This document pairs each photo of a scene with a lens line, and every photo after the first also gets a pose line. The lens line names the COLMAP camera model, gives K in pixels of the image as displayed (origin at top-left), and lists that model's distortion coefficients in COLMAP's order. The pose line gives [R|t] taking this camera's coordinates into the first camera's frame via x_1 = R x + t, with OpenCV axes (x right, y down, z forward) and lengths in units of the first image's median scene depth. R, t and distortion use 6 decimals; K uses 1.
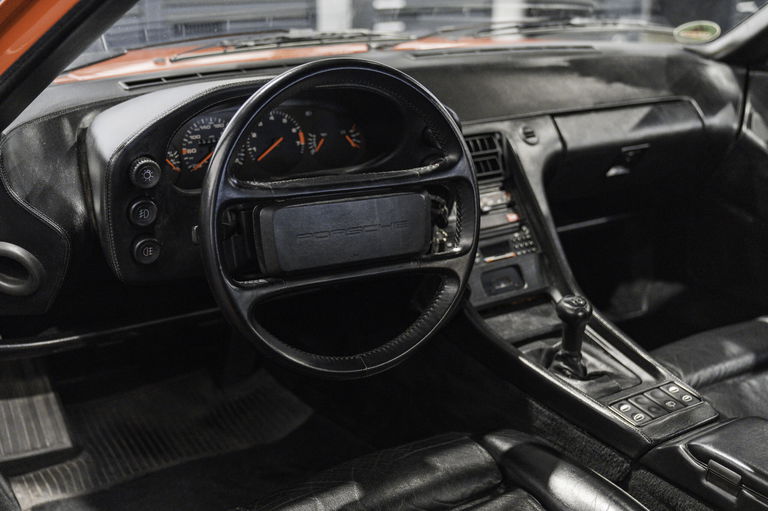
lens RADIAL K [[981.1, 0, 387.9], [0, 981.1, 257.8], [0, 0, 1]] dist [0.060700, 0.000000]
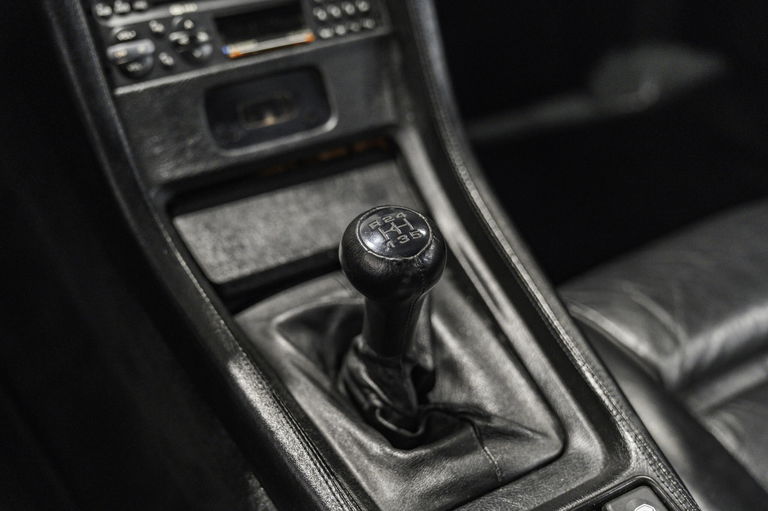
lens RADIAL K [[968.3, 0, 381.7], [0, 968.3, 259.7], [0, 0, 1]] dist [0.050280, 0.000000]
pose [[0.997963, 0.062281, -0.013841, 0.171747], [-0.054643, 0.946347, 0.318498, -0.045890], [0.032935, -0.317093, 0.947823, 0.614114]]
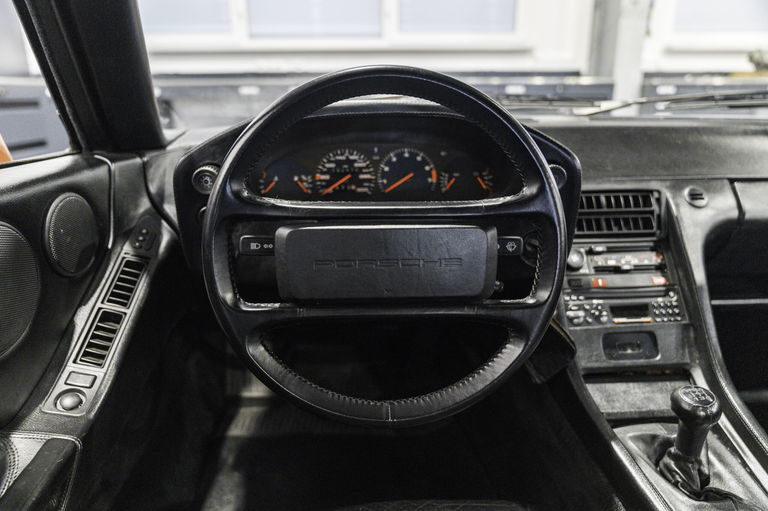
lens RADIAL K [[522.0, 0, 386.5], [0, 522.0, 259.1], [0, 0, 1]] dist [-0.014574, 0.011438]
pose [[0.864964, 0.131846, -0.484205, 0.145519], [-0.150537, 0.988604, 0.000278, -0.023371], [0.478724, 0.072650, 0.874955, 0.456472]]
